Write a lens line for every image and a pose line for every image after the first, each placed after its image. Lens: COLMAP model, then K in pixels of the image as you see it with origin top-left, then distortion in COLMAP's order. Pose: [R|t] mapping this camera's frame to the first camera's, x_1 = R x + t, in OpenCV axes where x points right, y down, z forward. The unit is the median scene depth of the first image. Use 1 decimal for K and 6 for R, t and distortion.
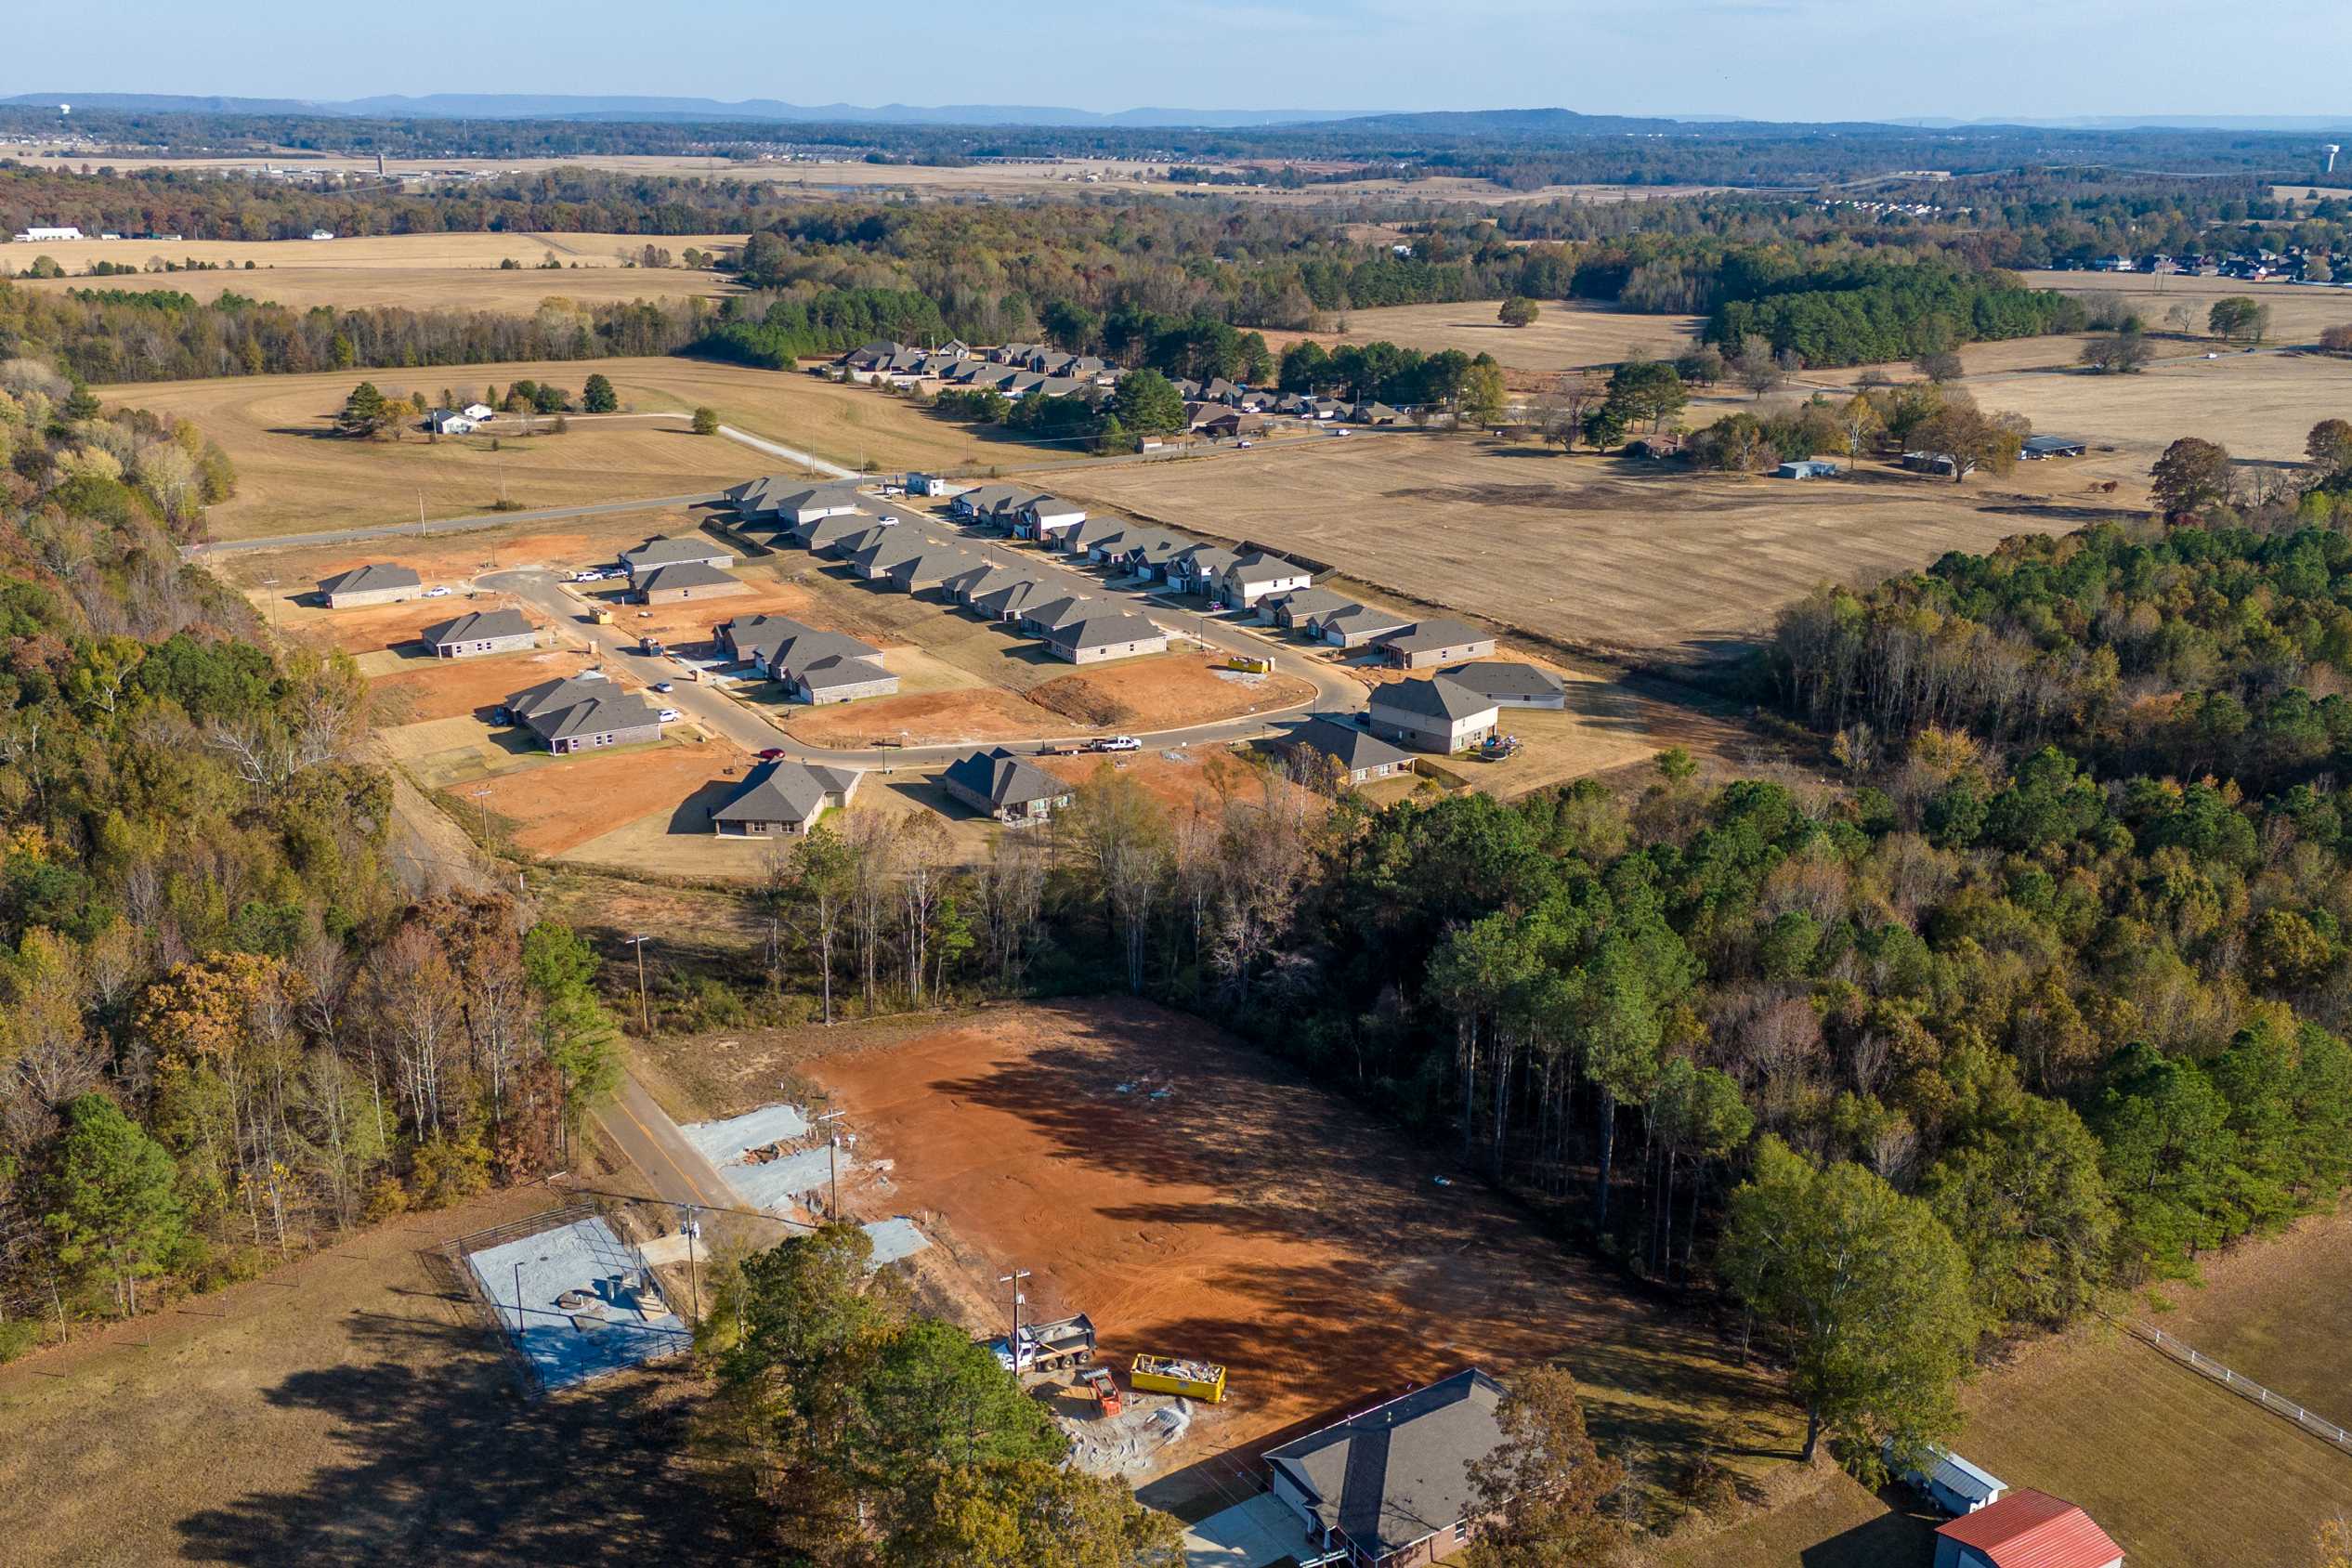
lens RADIAL K [[2032.5, 0, 1181.5], [0, 2032.5, 777.6], [0, 0, 1]] dist [0.094998, -0.129217]
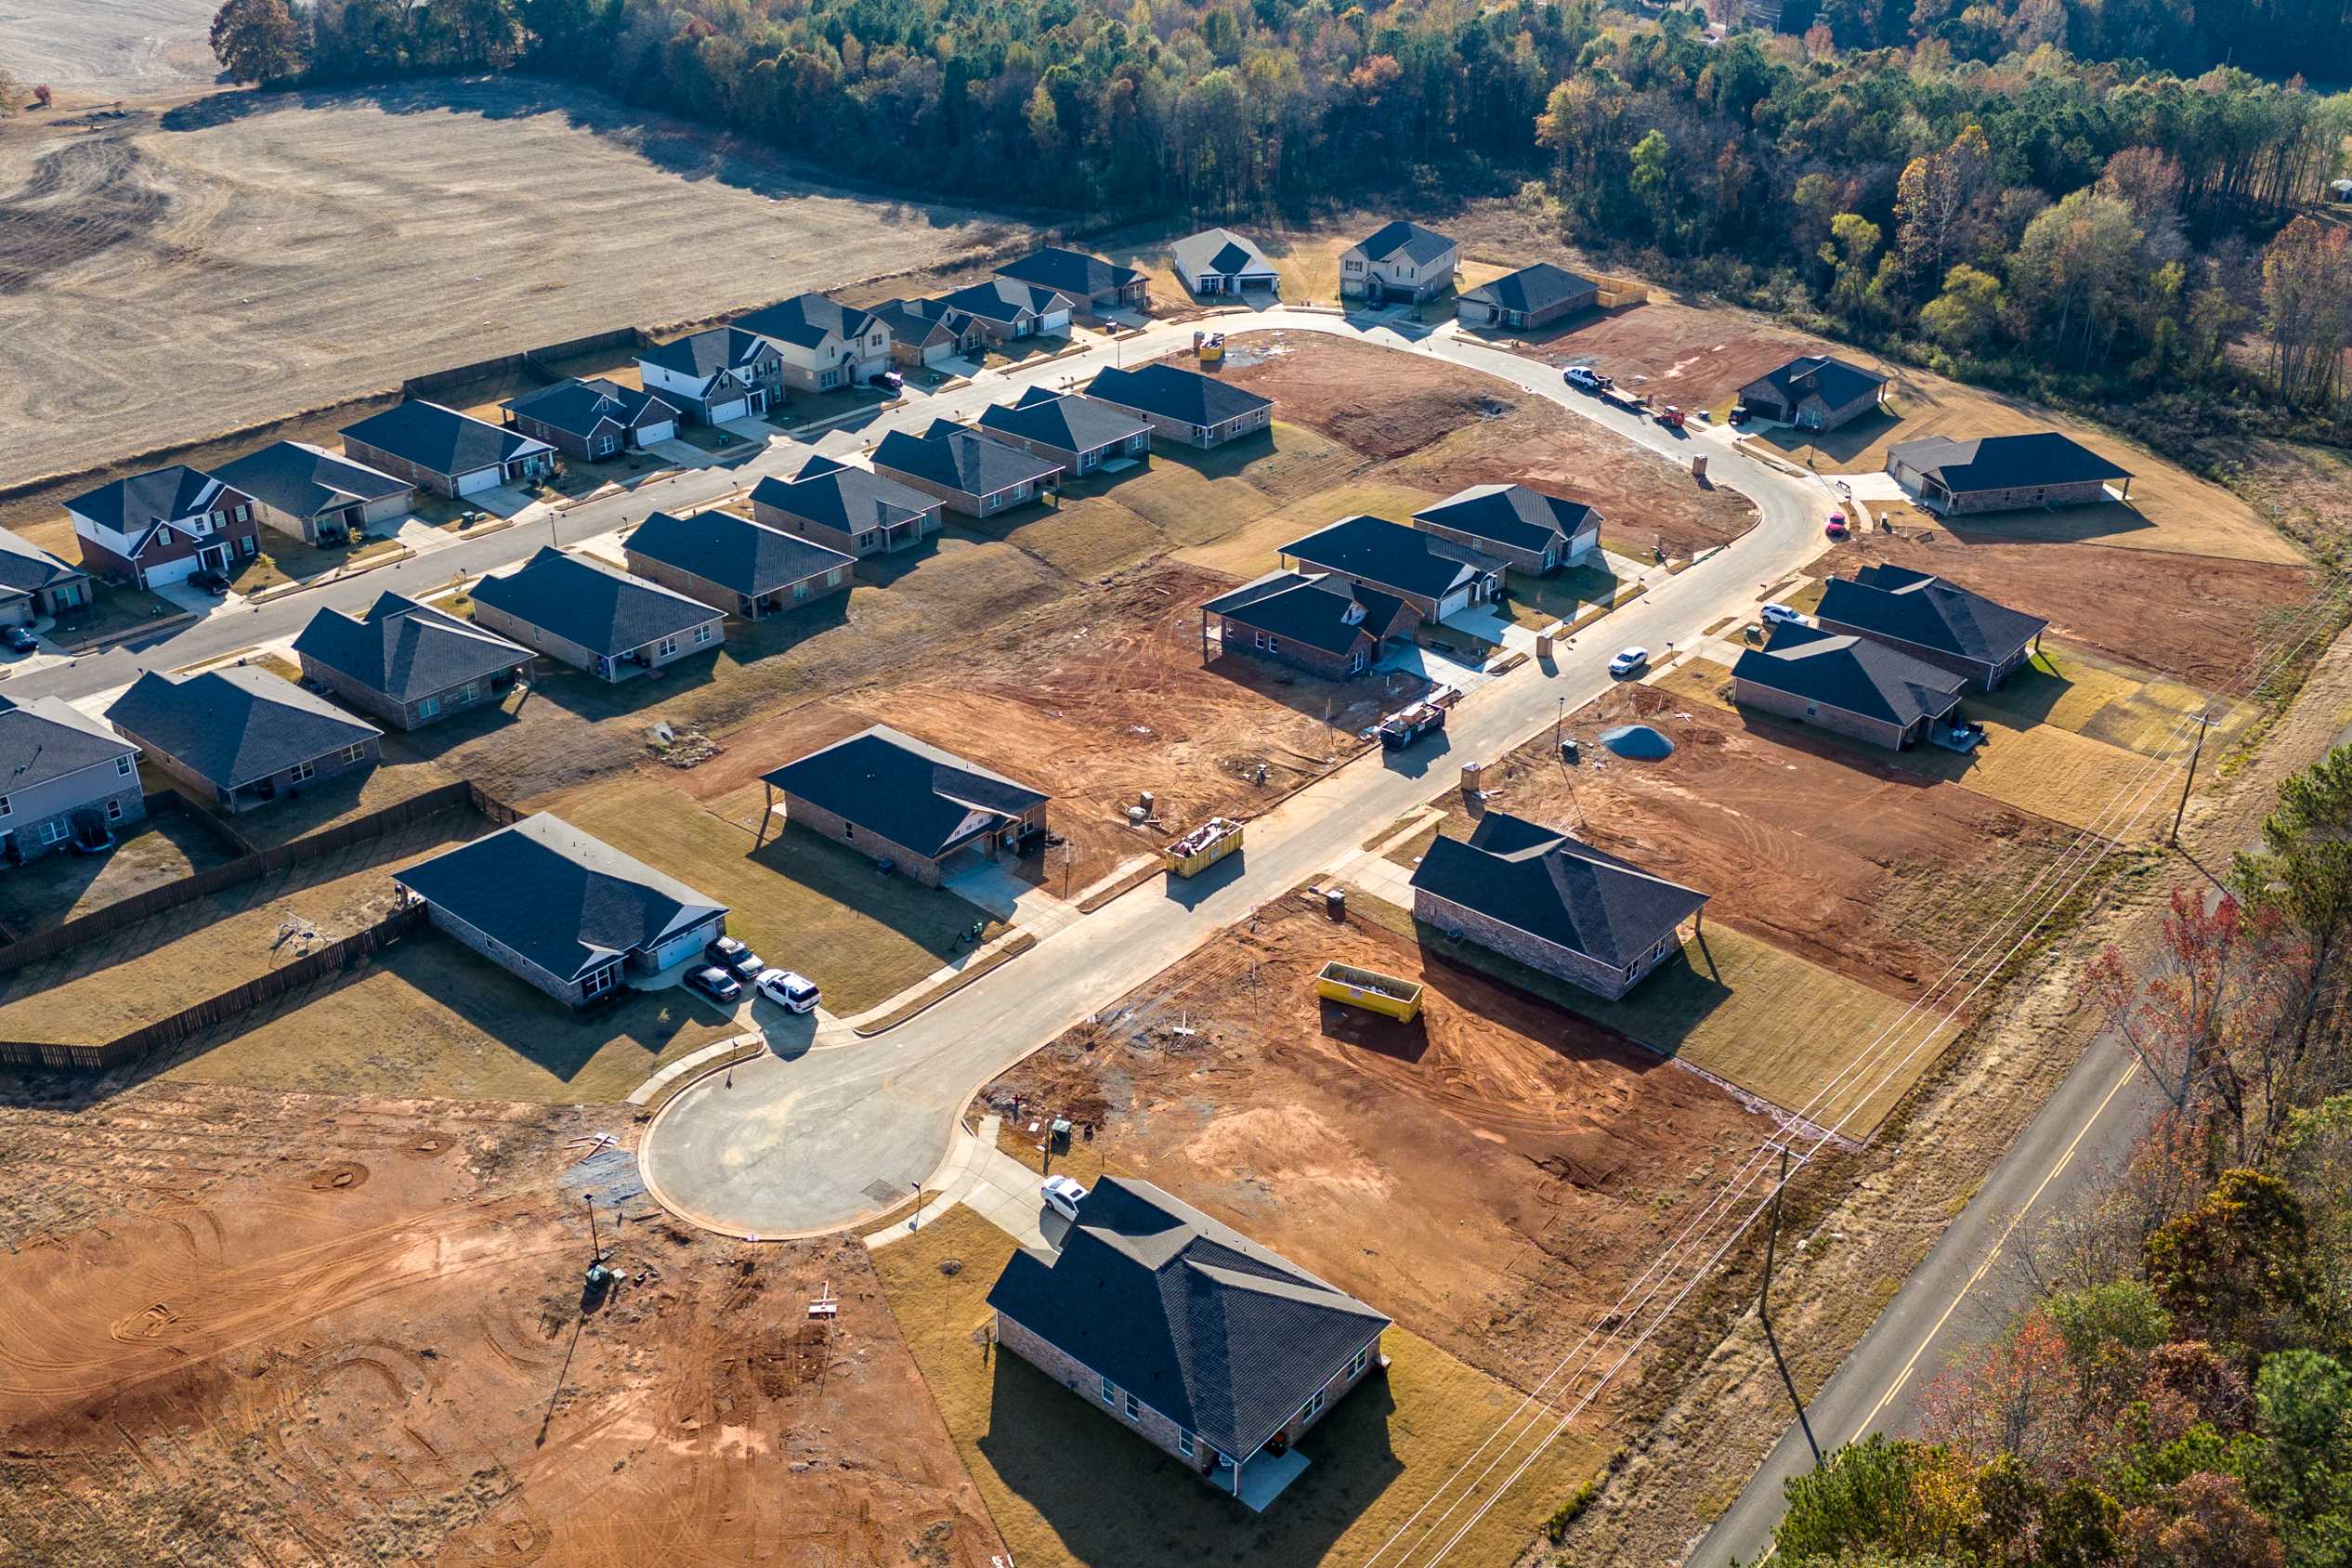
lens RADIAL K [[2032.5, 0, 1182.5], [0, 2032.5, 796.9], [0, 0, 1]] dist [0.094998, -0.129217]
pose [[-0.288491, -0.460745, 0.839337, -0.352446], [0.285955, 0.795142, 0.534771, -0.172941], [-0.913785, 0.394289, -0.097638, 0.602755]]
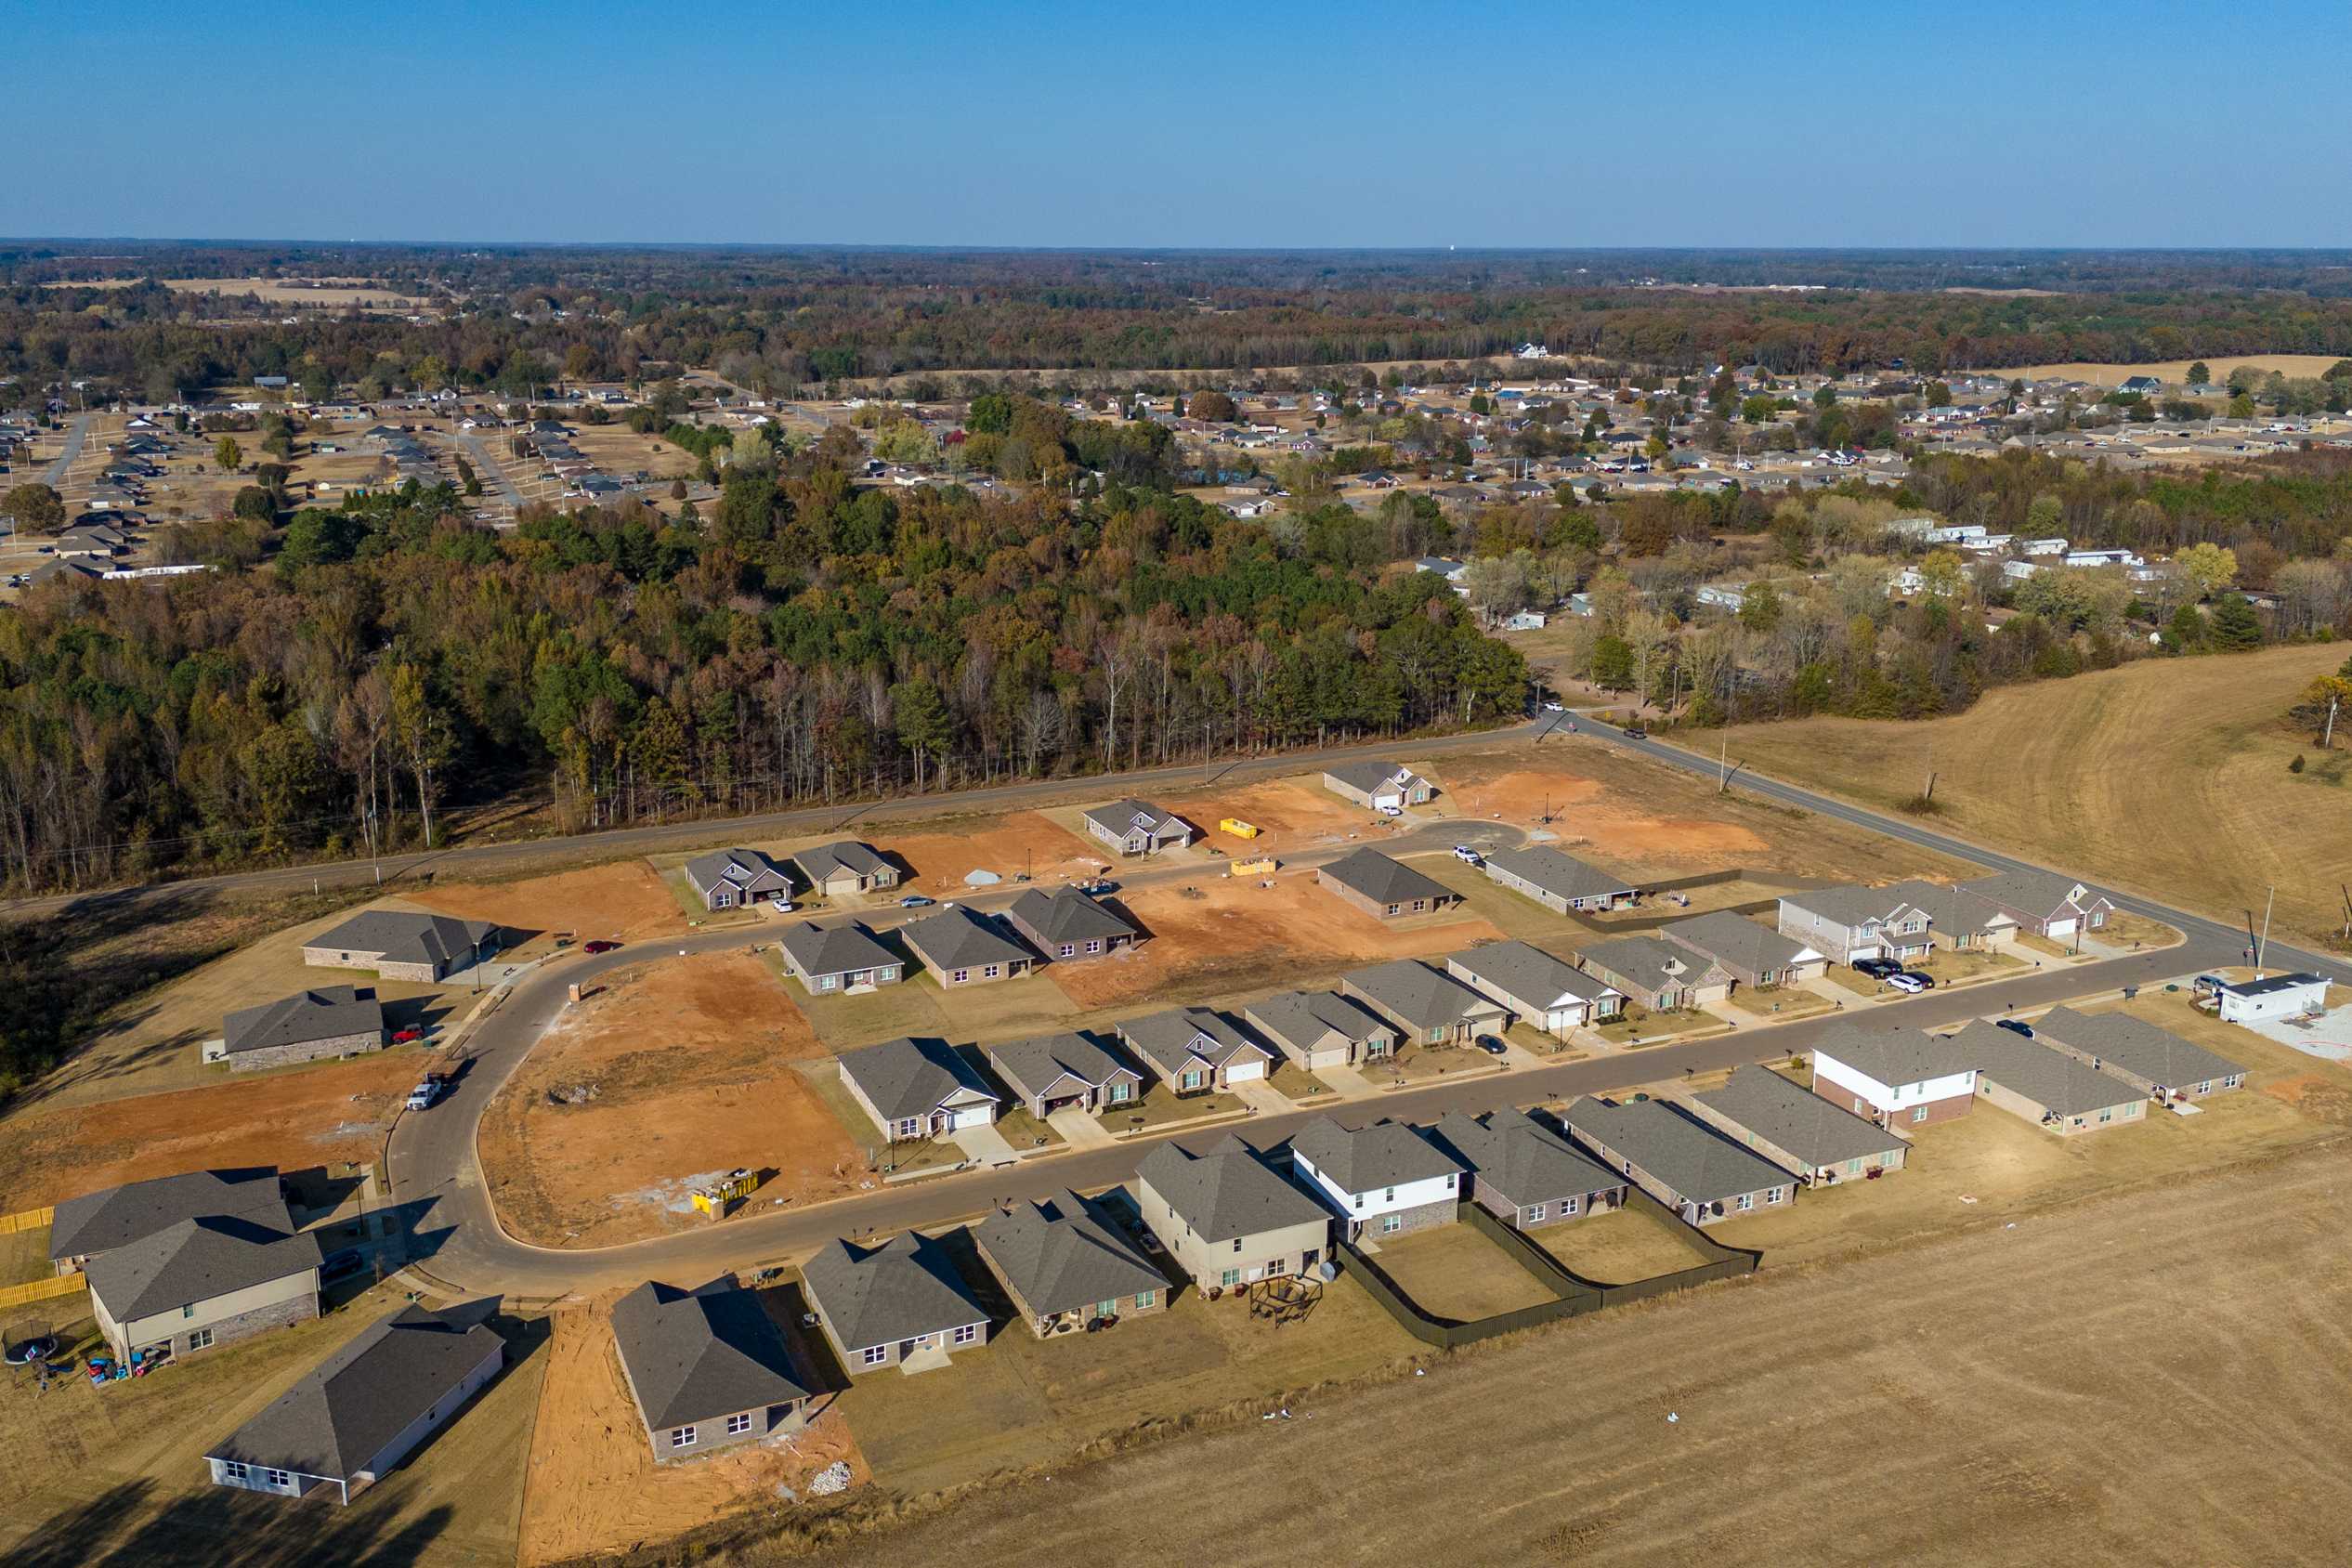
lens RADIAL K [[2032.5, 0, 1171.5], [0, 2032.5, 775.4], [0, 0, 1]] dist [0.094998, -0.129217]
pose [[-0.150495, 0.240838, -0.958826, 0.283915], [-0.307411, 0.910391, 0.276923, -0.189587], [0.939601, 0.336430, -0.062973, 0.585602]]
